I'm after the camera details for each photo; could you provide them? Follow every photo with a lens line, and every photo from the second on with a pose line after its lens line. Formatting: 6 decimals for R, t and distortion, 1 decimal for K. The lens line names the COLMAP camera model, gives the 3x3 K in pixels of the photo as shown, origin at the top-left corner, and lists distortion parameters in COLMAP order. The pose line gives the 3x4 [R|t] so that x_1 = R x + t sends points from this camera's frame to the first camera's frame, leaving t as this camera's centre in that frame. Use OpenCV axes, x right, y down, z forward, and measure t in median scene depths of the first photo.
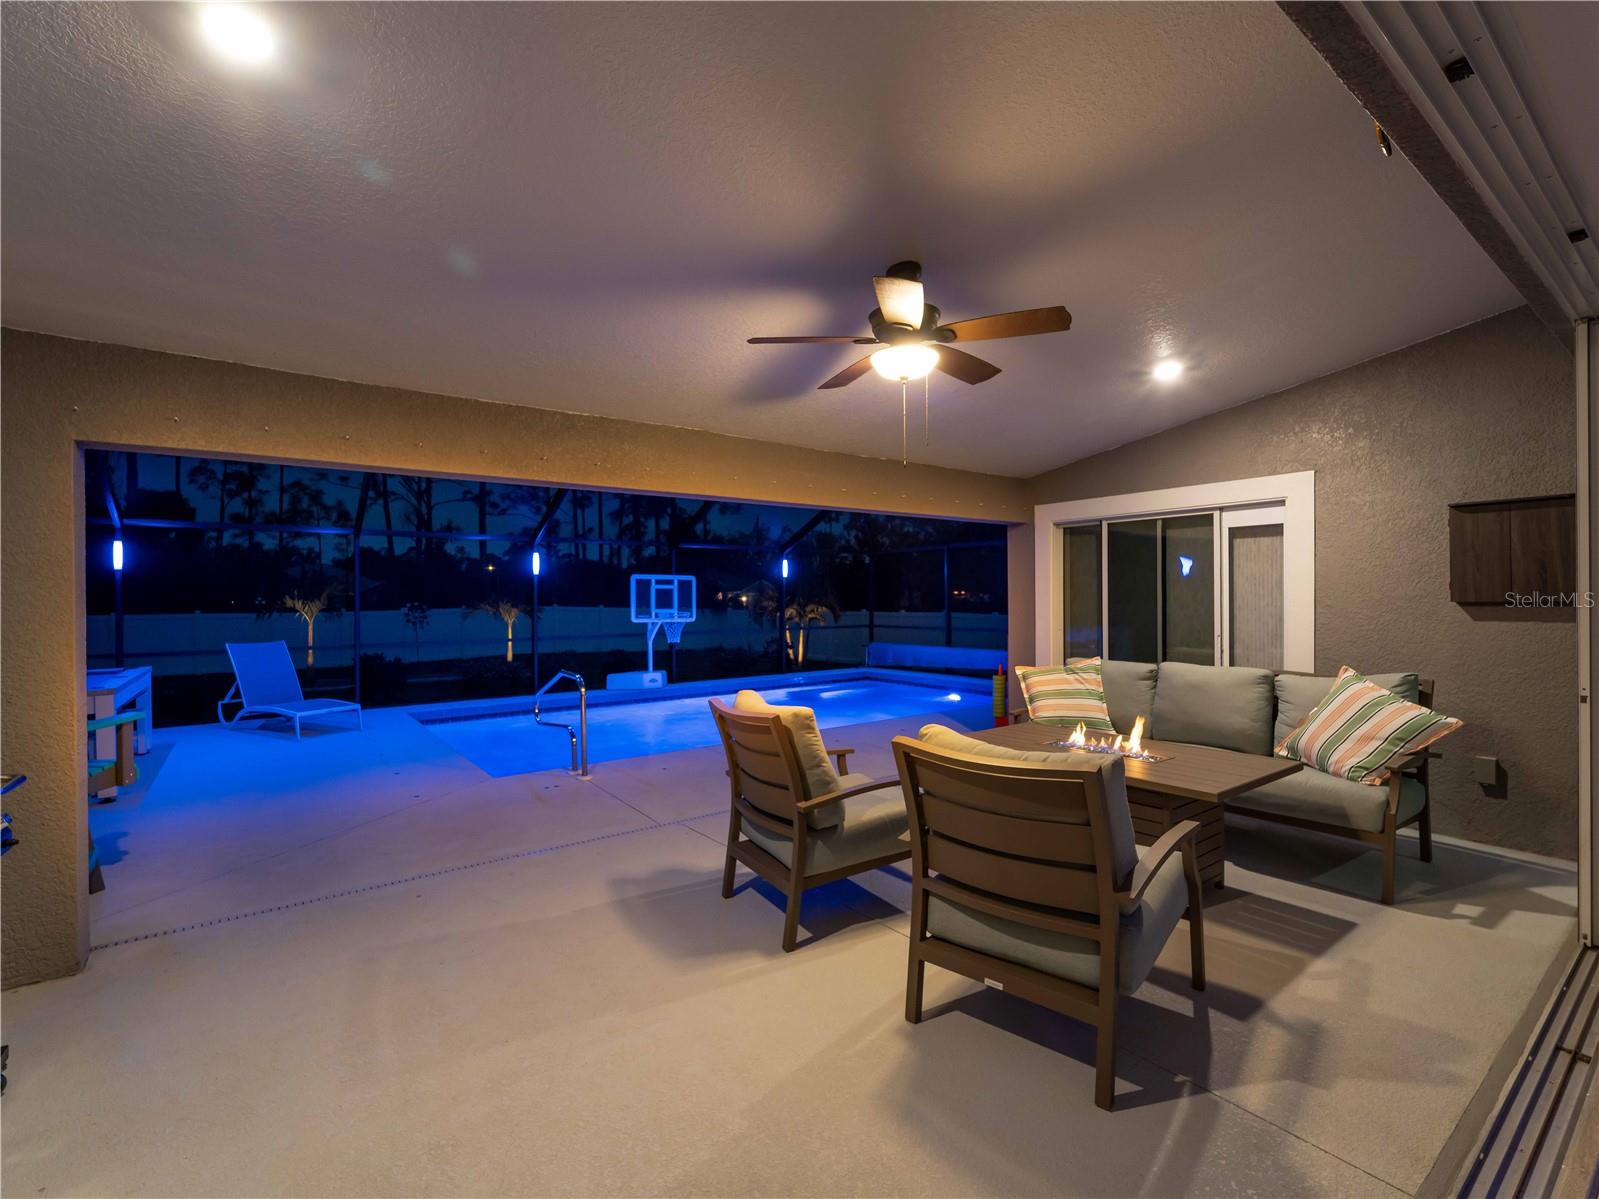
lens RADIAL K [[716.7, 0, 799.5], [0, 716.7, 599.5], [0, 0, 1]] dist [0.003460, 0.000381]
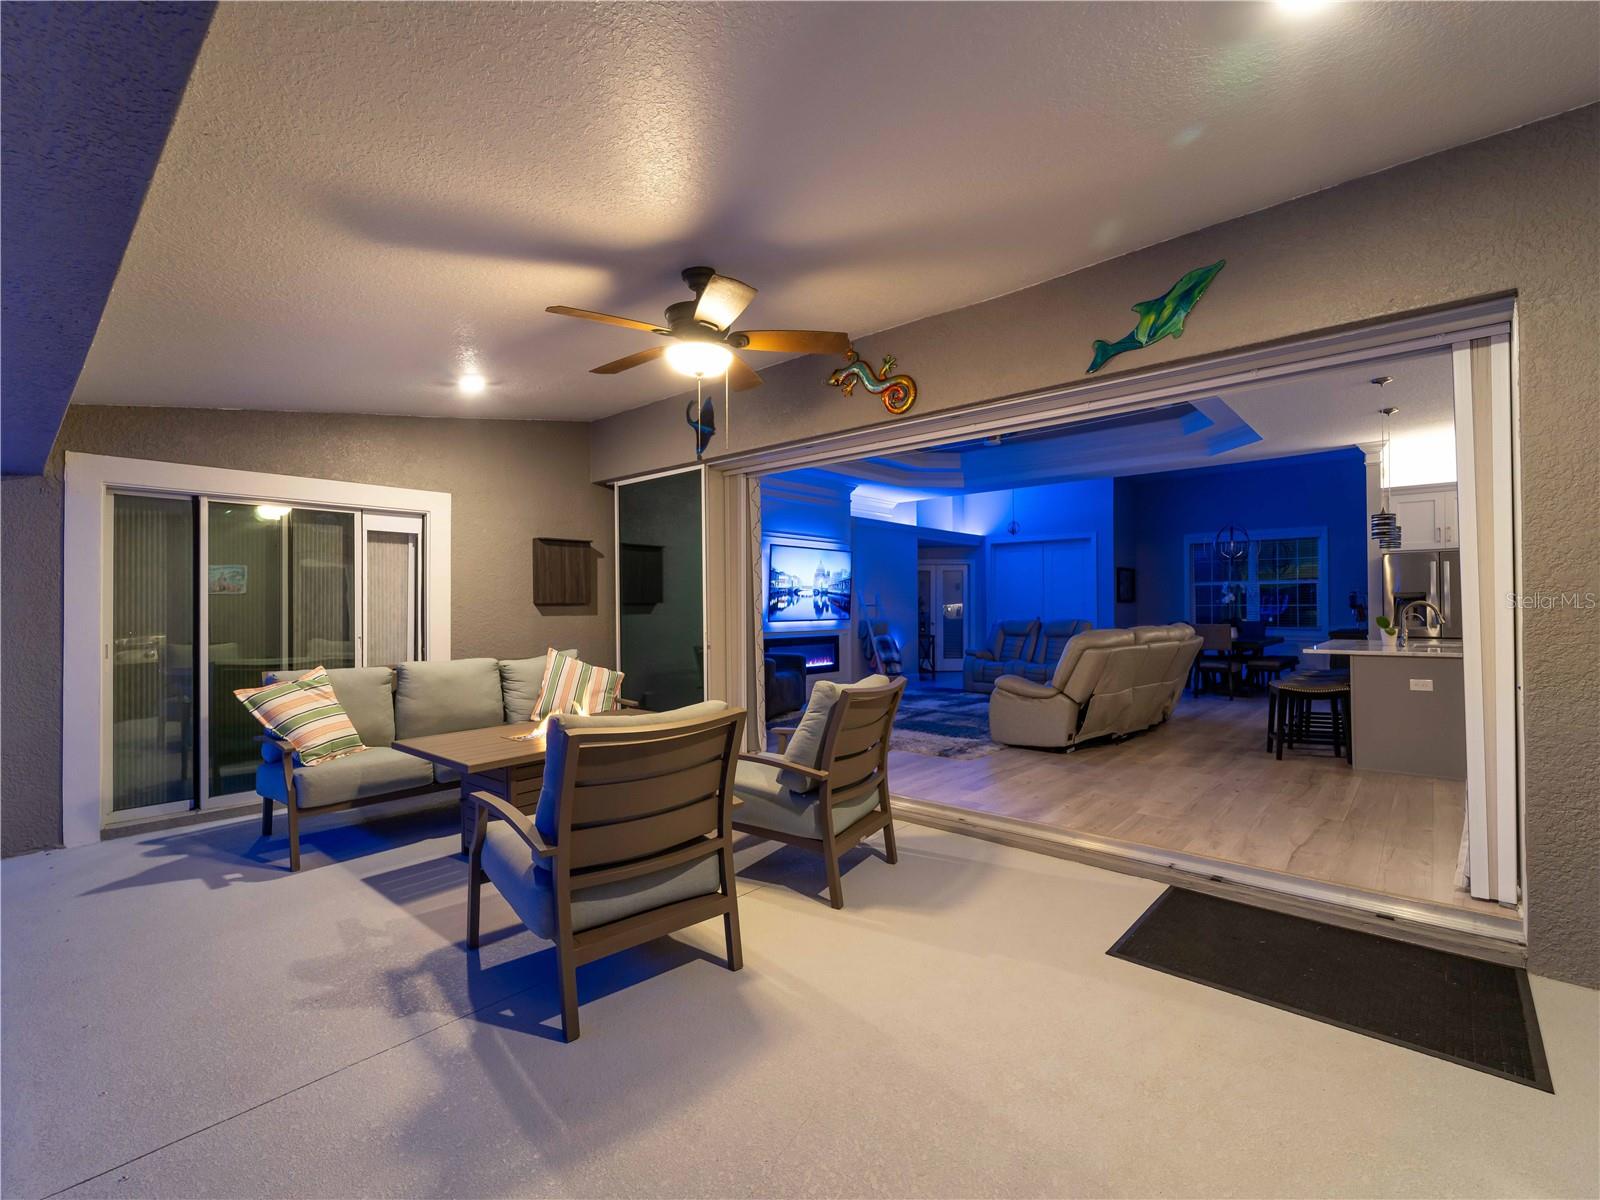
lens RADIAL K [[717.2, 0, 800.0], [0, 717.2, 600.0], [0, 0, 1]] dist [0.003460, 0.000381]
pose [[-0.198884, 0.016636, 0.979882, -0.300587], [0.008057, 0.999850, -0.015340, 0.011152], [-0.979990, 0.004844, -0.198988, 0.352621]]
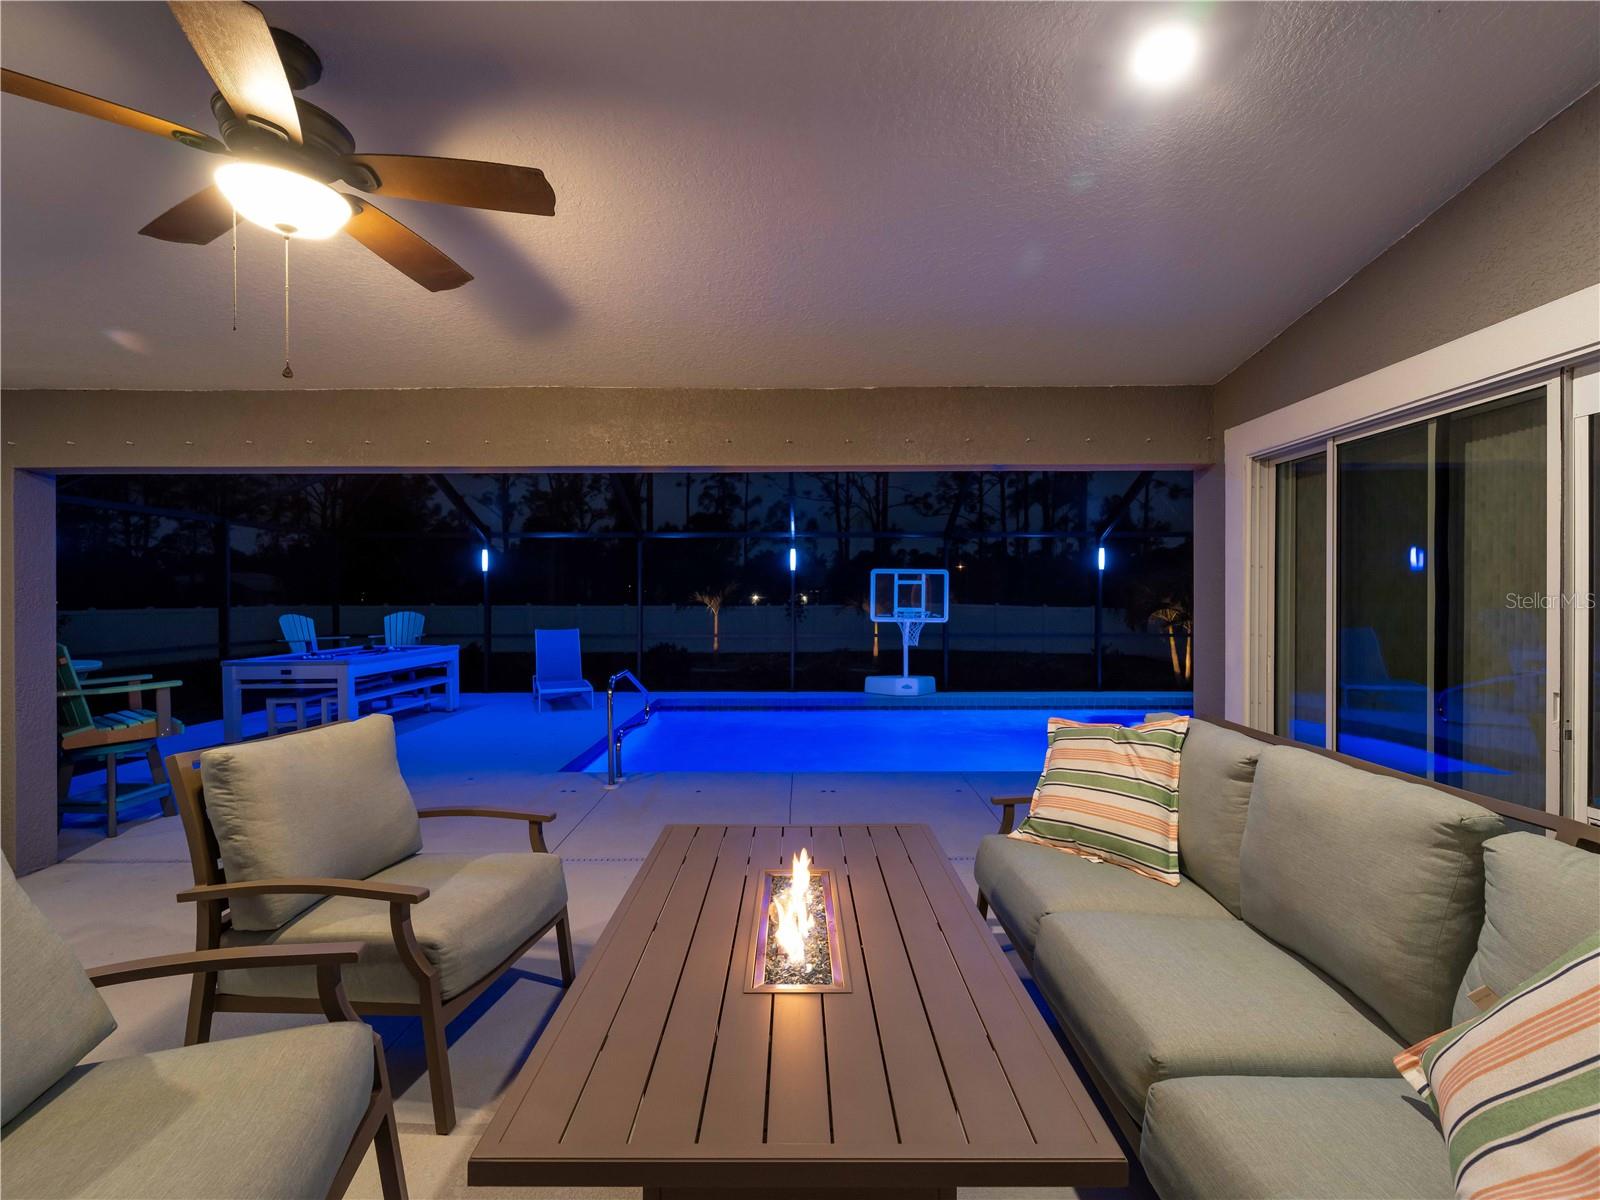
lens RADIAL K [[717.2, 0, 800.0], [0, 717.2, 600.0], [0, 0, 1]] dist [0.003460, 0.000381]
pose [[0.801771, 0.009326, -0.597559, 0.285766], [-0.006953, 0.999956, 0.006276, -0.000462], [0.597591, -0.000877, 0.801800, 0.256522]]
